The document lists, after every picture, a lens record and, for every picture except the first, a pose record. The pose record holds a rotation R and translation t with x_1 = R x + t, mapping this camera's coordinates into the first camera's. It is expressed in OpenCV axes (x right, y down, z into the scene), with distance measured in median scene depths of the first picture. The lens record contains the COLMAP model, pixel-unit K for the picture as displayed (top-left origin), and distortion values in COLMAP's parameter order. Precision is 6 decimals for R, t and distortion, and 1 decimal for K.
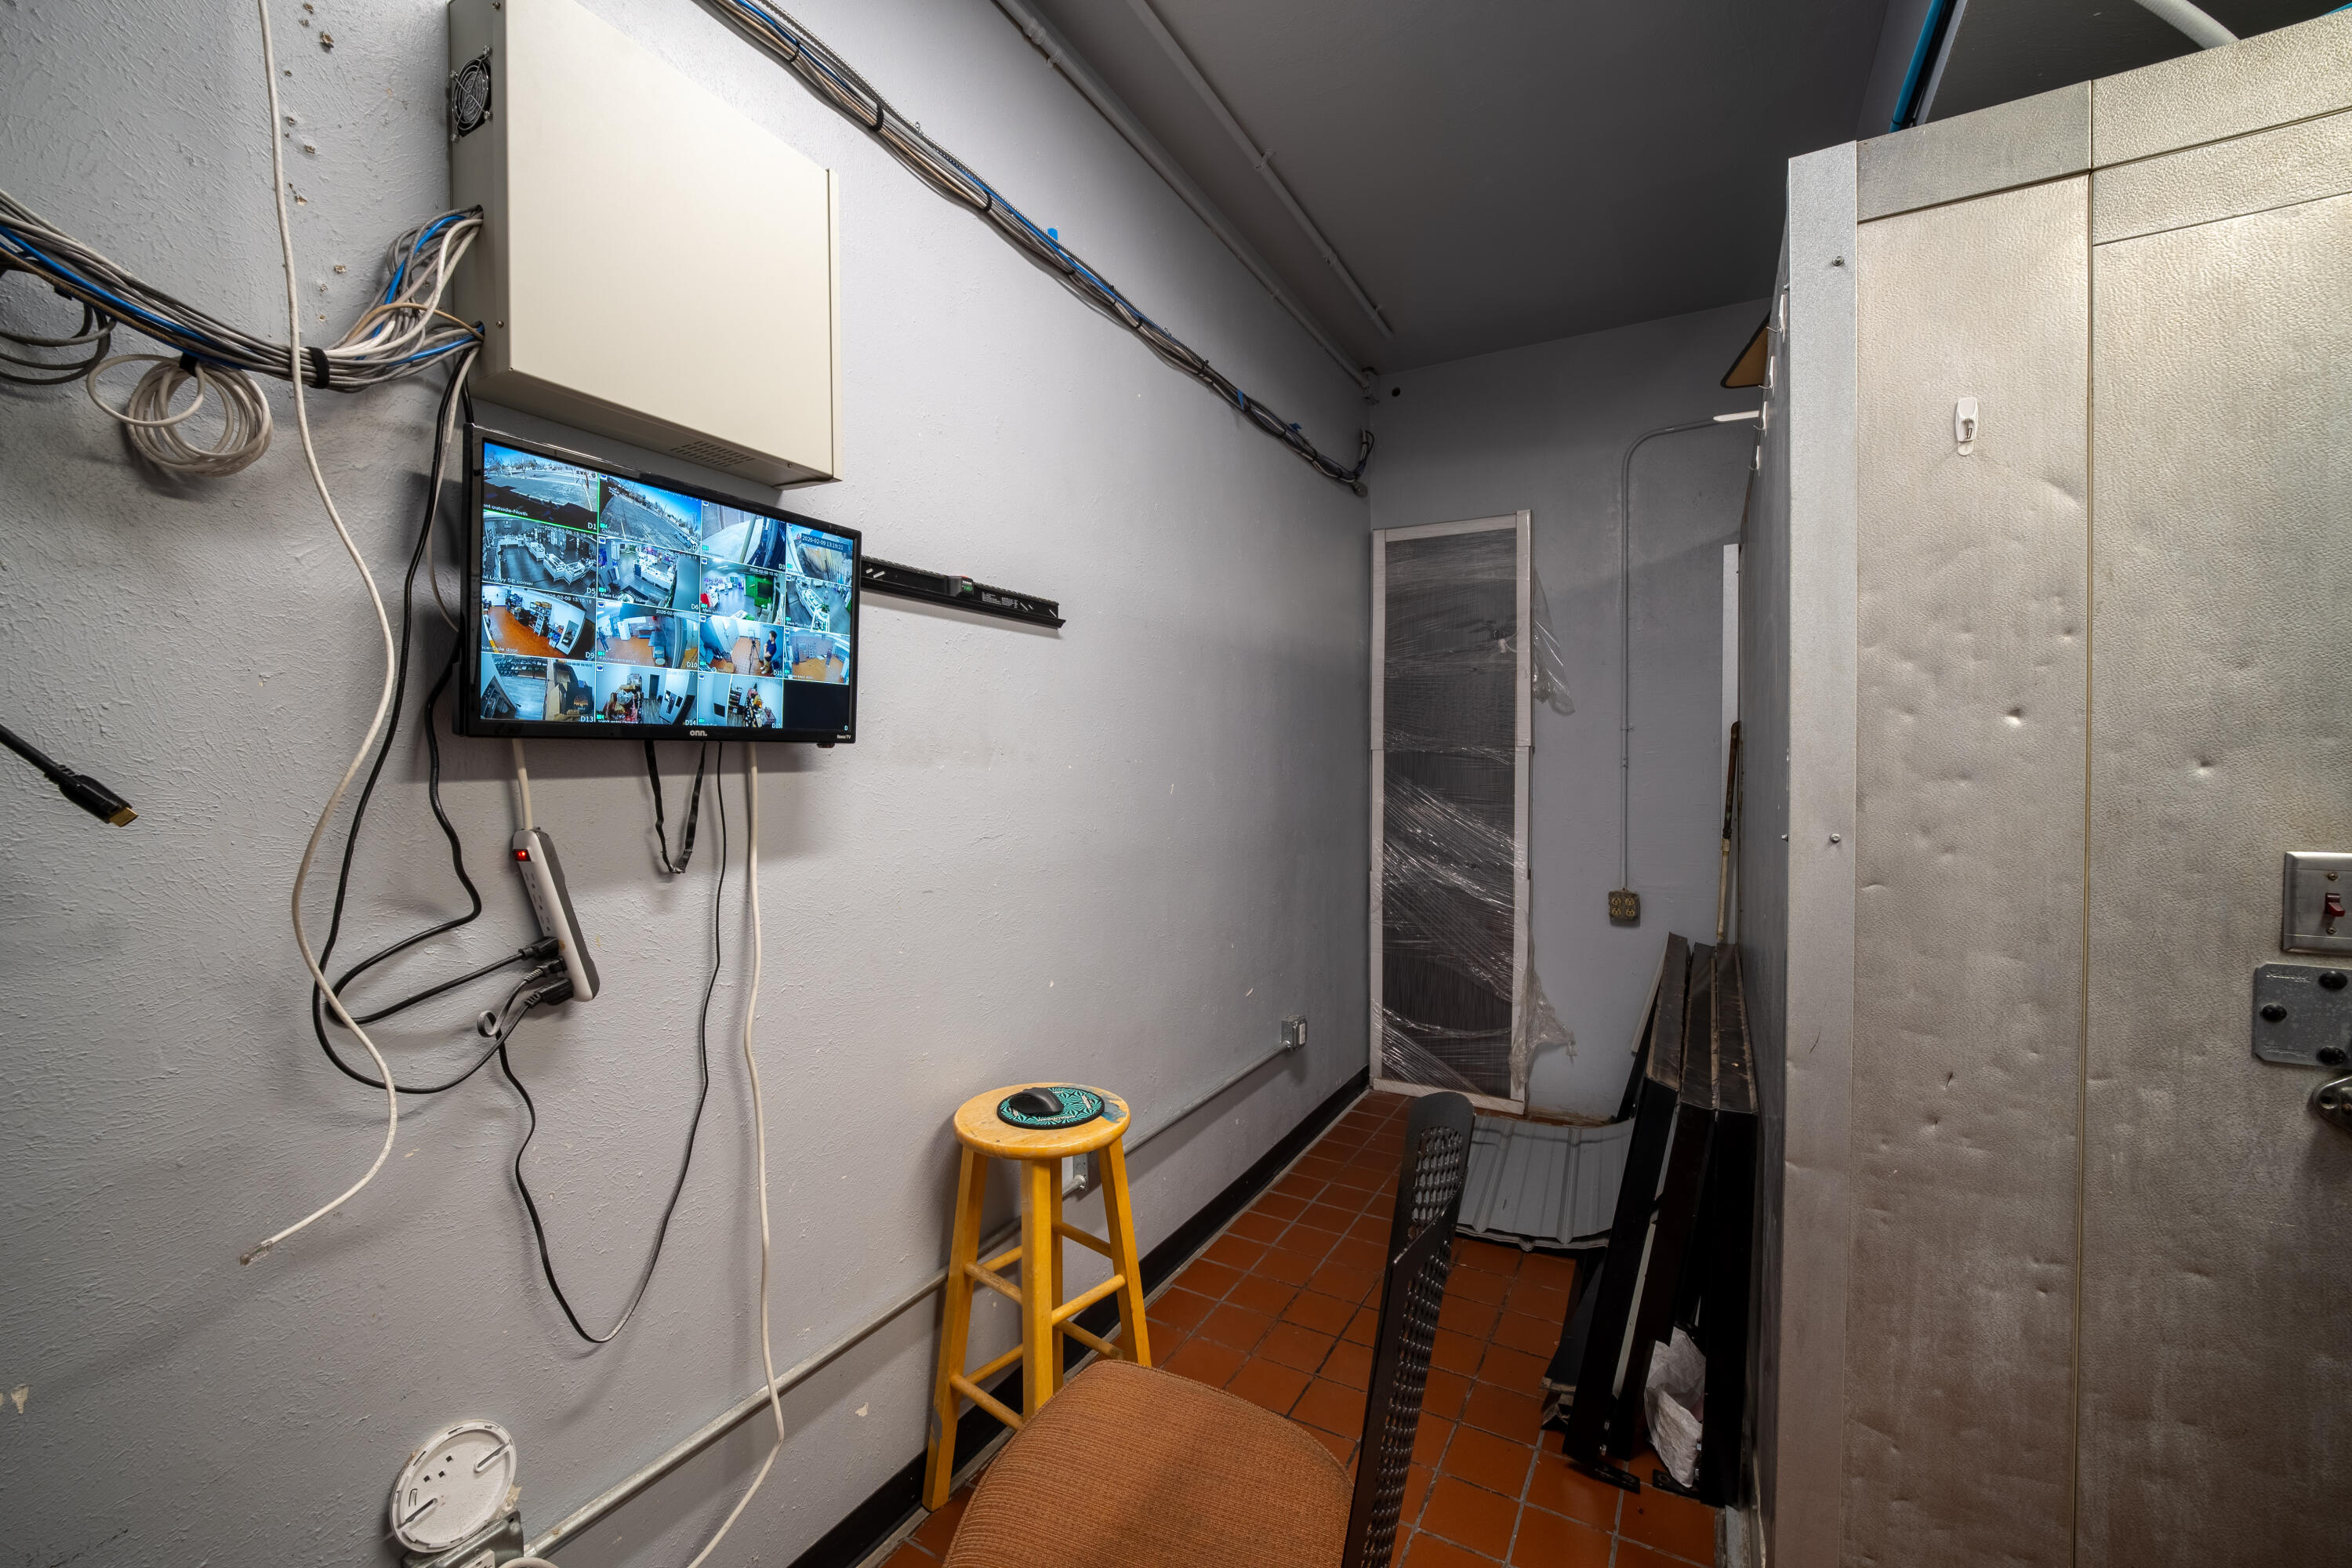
lens RADIAL K [[949.8, 0, 1176.0], [0, 949.8, 784.0], [0, 0, 1]] dist [-0.026784, 0.008013]
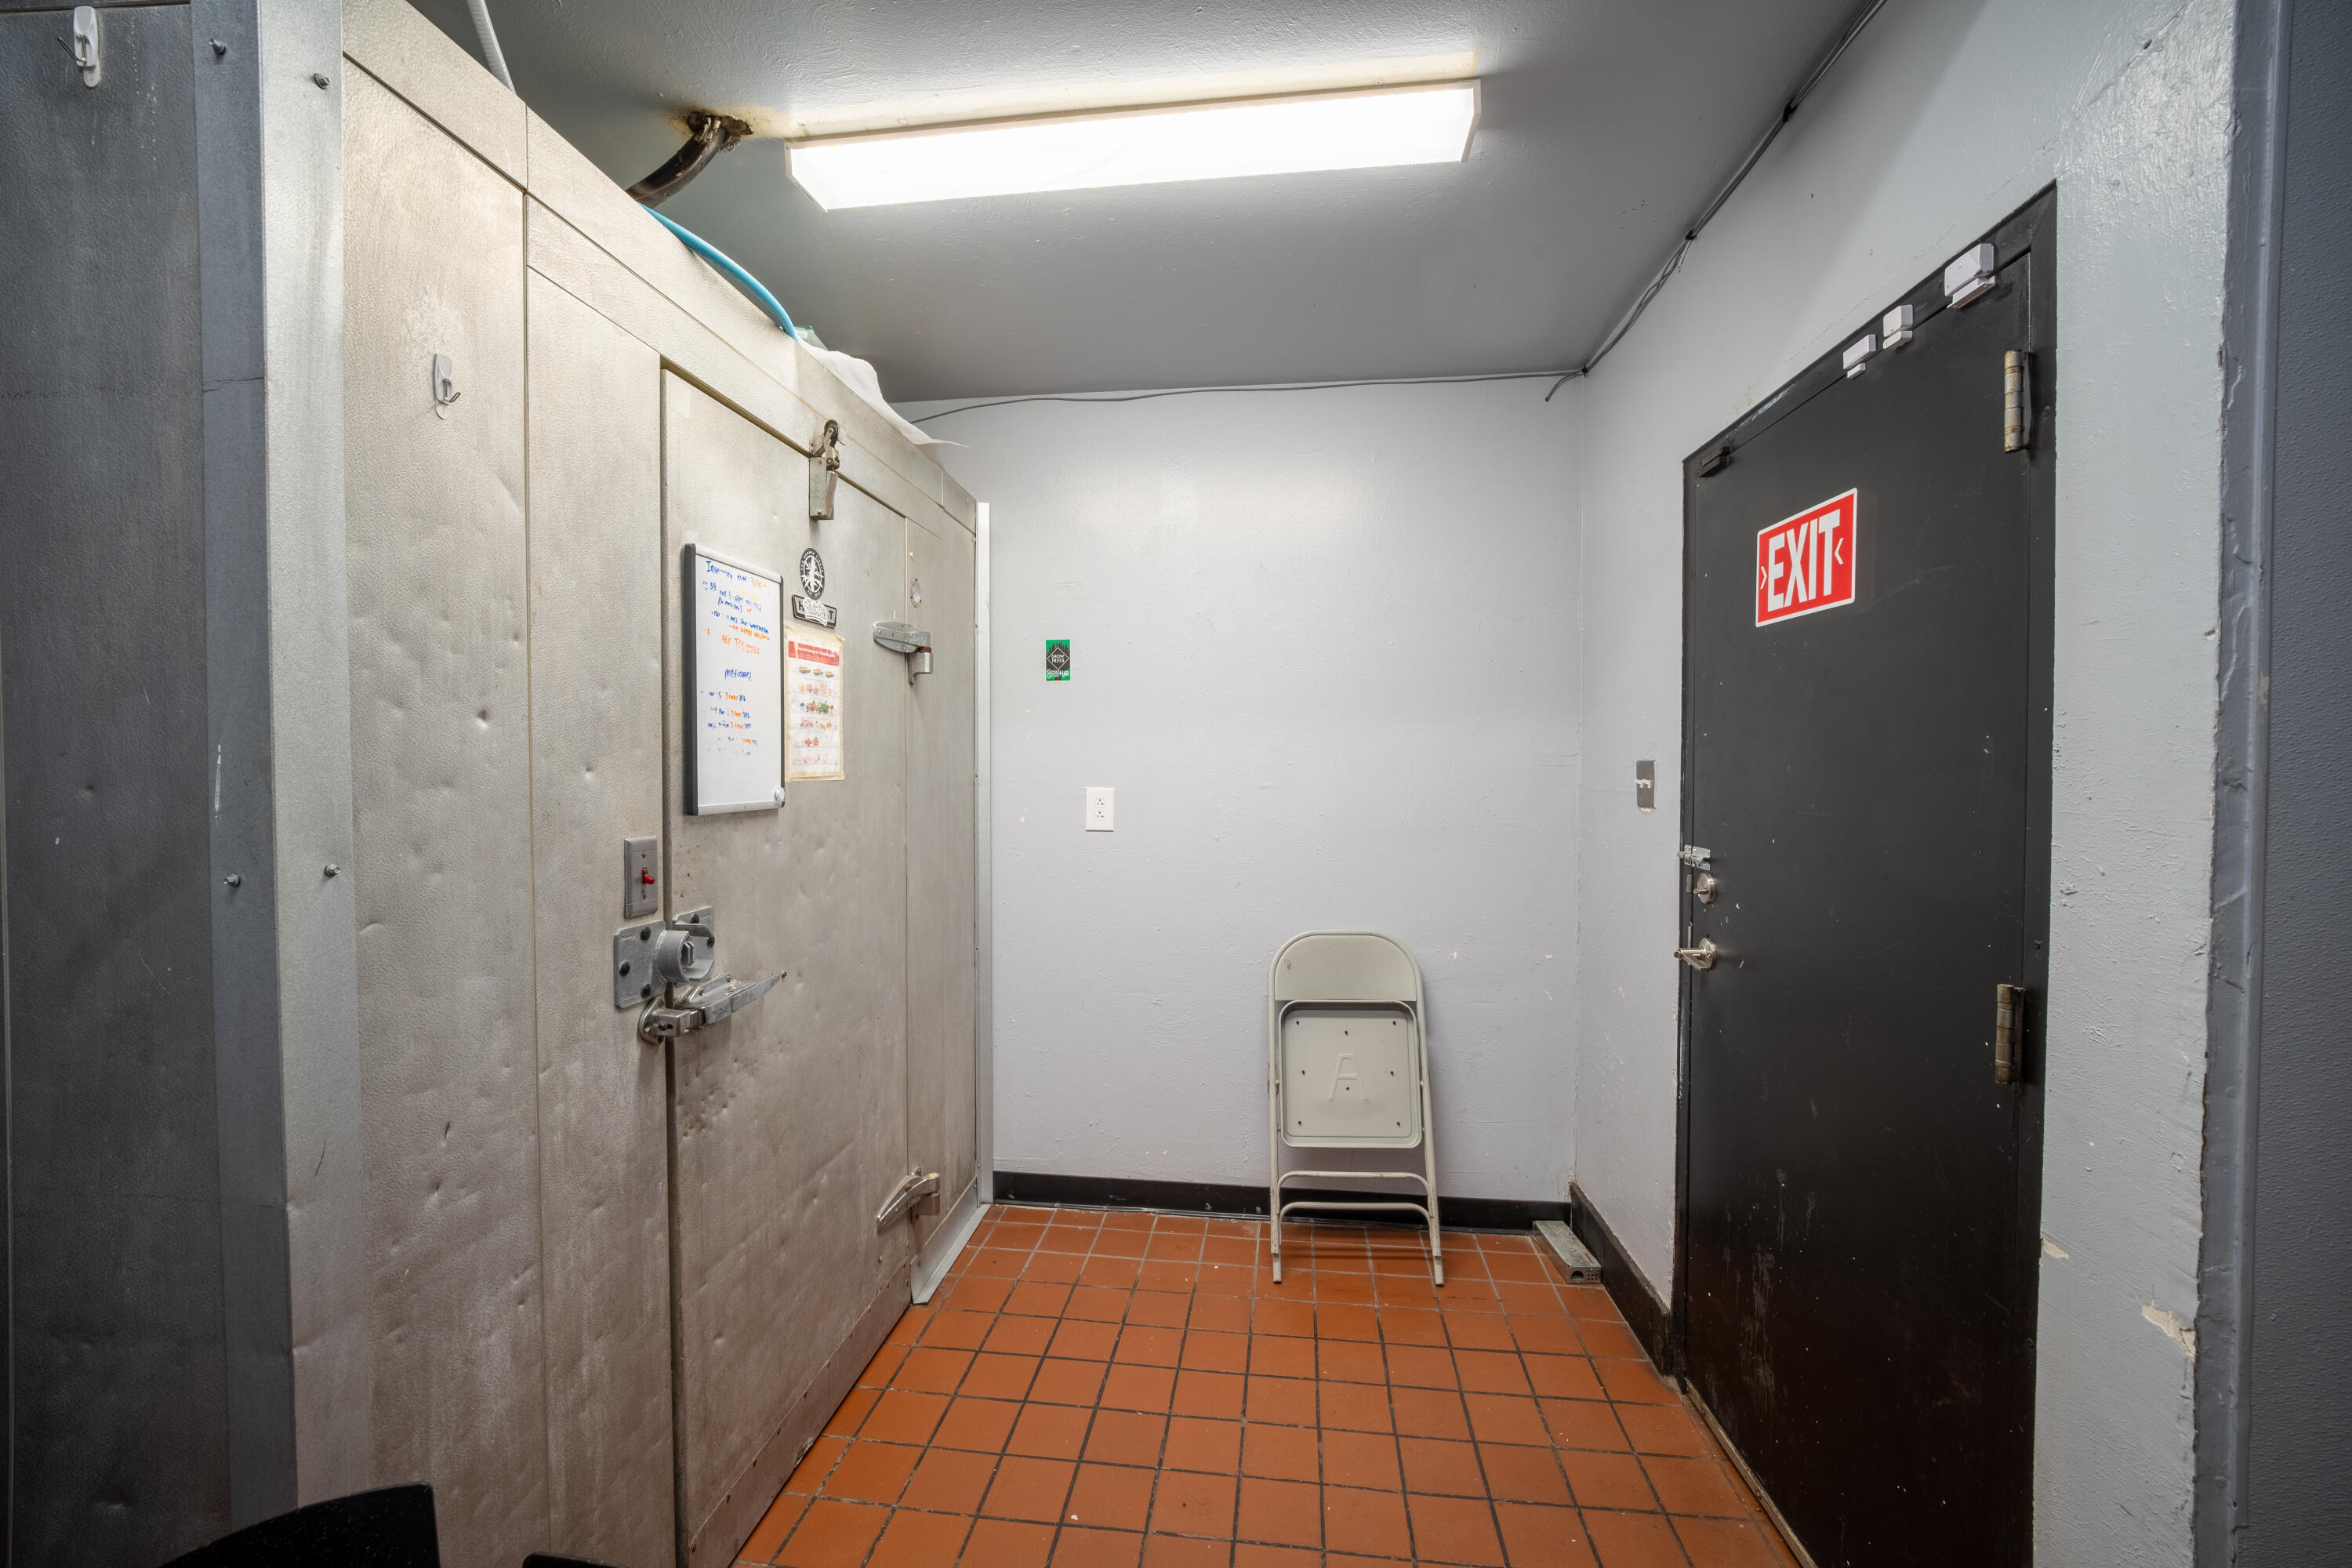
lens RADIAL K [[949.8, 0, 1176.0], [0, 949.8, 784.0], [0, 0, 1]] dist [-0.026784, 0.008013]
pose [[-0.387018, -0.012802, 0.921983, -0.238750], [0.021349, 0.999511, 0.022840, -0.013100], [-0.921825, 0.028523, -0.386556, 0.713804]]
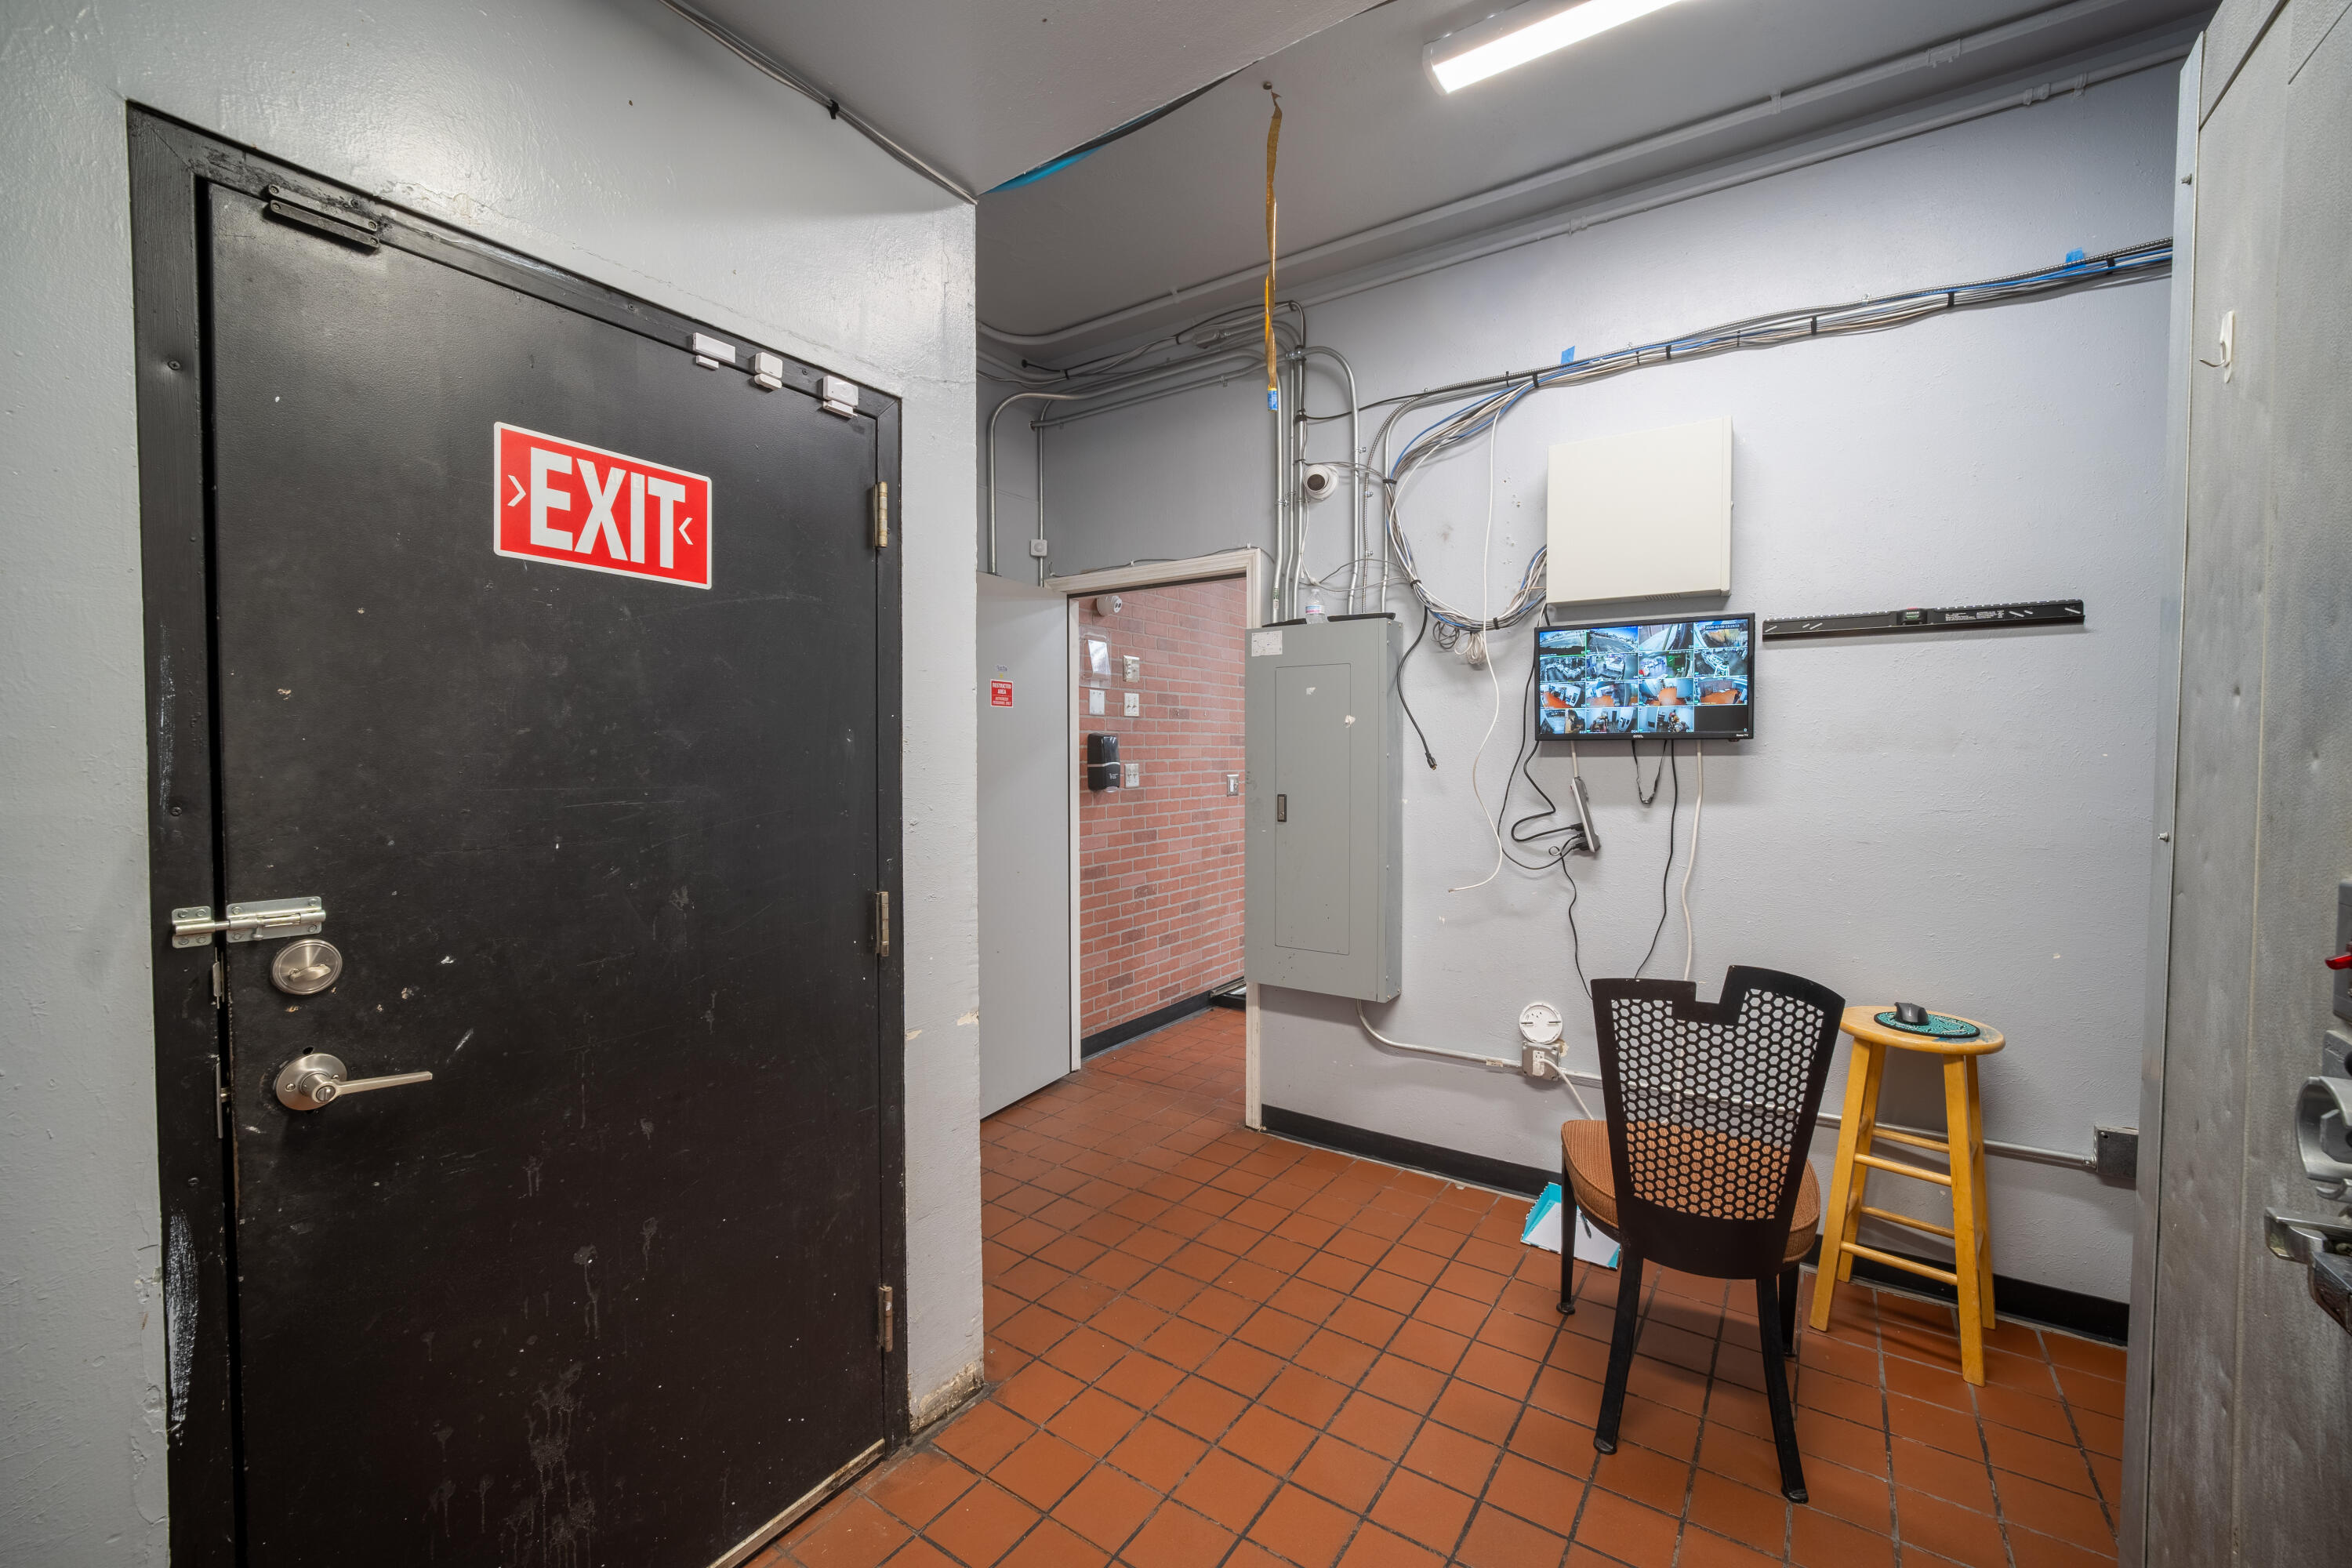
lens RADIAL K [[949.8, 0, 1176.0], [0, 949.8, 784.0], [0, 0, 1]] dist [-0.026784, 0.008013]
pose [[-0.081982, 0.037014, -0.995946, 1.745287], [-0.021740, 0.999006, 0.038917, -0.007227], [0.996397, 0.024842, -0.081096, 0.149179]]
